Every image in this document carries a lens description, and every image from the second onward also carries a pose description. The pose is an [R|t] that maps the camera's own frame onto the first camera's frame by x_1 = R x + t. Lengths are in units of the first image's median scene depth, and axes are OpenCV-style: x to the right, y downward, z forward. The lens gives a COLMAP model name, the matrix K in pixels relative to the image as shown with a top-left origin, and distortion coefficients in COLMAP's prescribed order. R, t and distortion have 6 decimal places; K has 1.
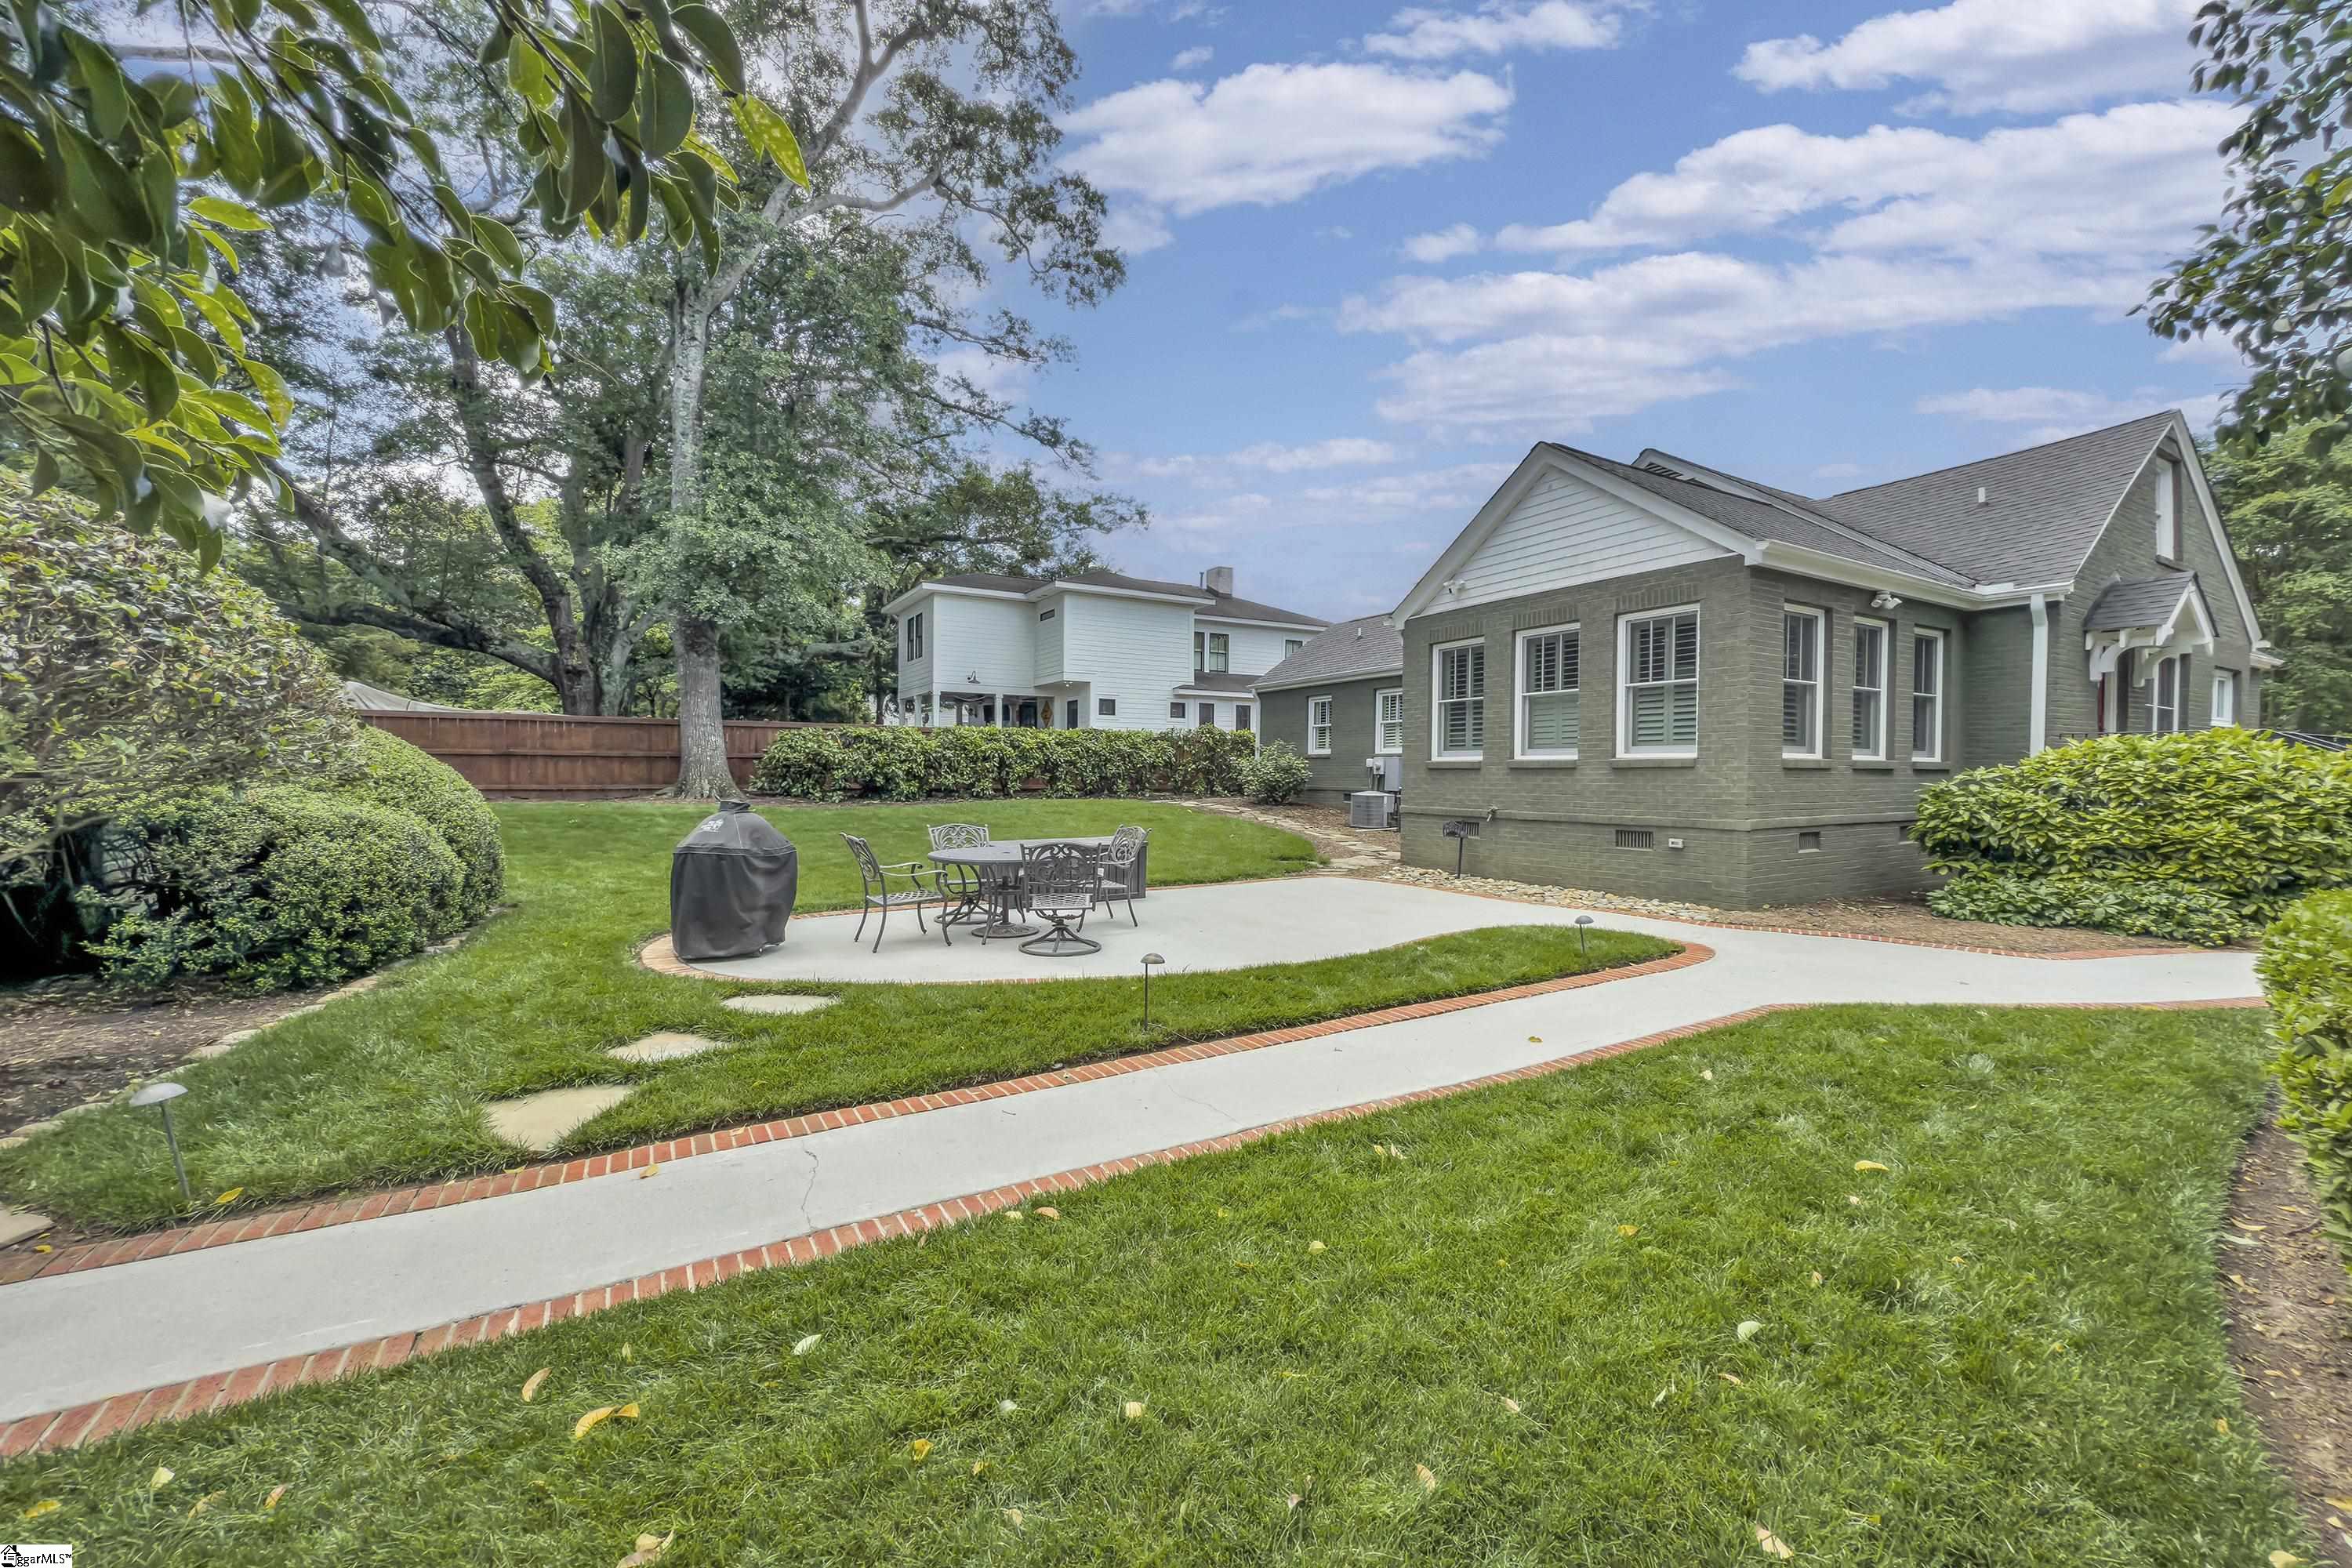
lens RADIAL K [[939.7, 0, 1175.6], [0, 939.7, 780.7], [0, 0, 1]] dist [-0.003502, 0.000736]
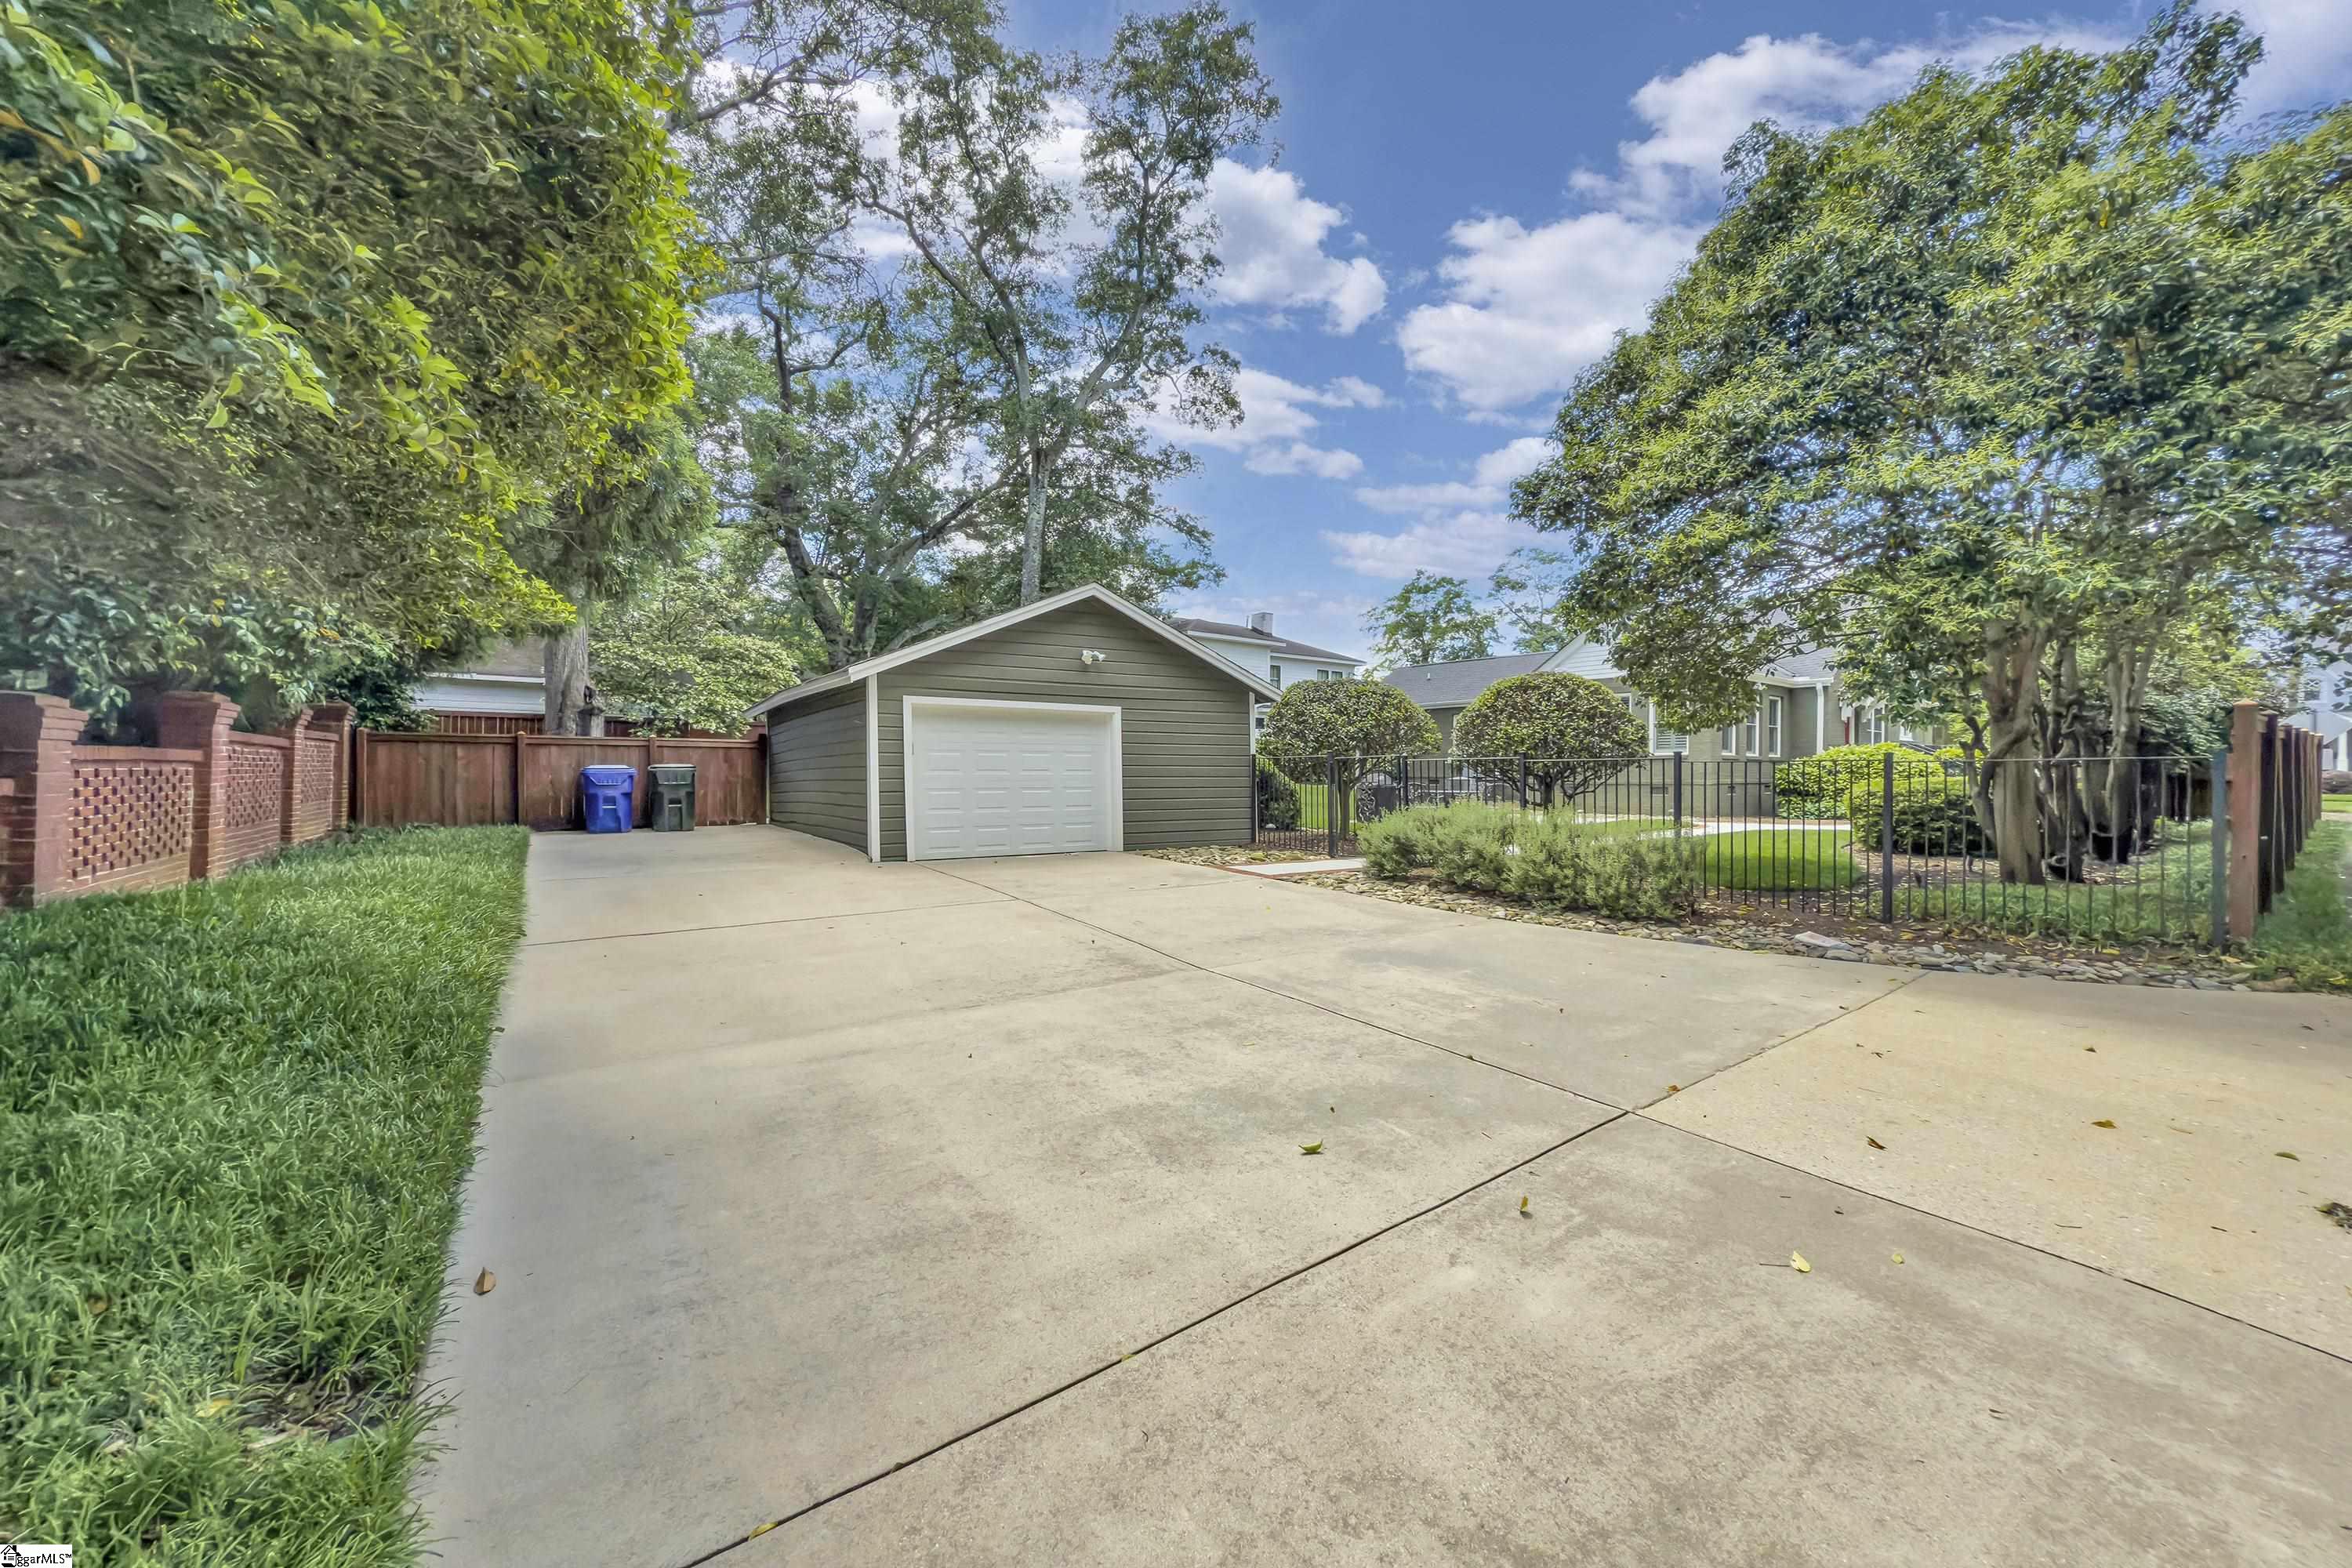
lens RADIAL K [[939.7, 0, 1174.5], [0, 939.7, 765.8], [0, 0, 1]] dist [-0.003502, 0.000736]
pose [[0.993061, -0.004672, 0.117508, -0.860546], [0.006950, 0.999796, -0.018985, 0.032248], [-0.117395, 0.019670, 0.992890, -1.024162]]
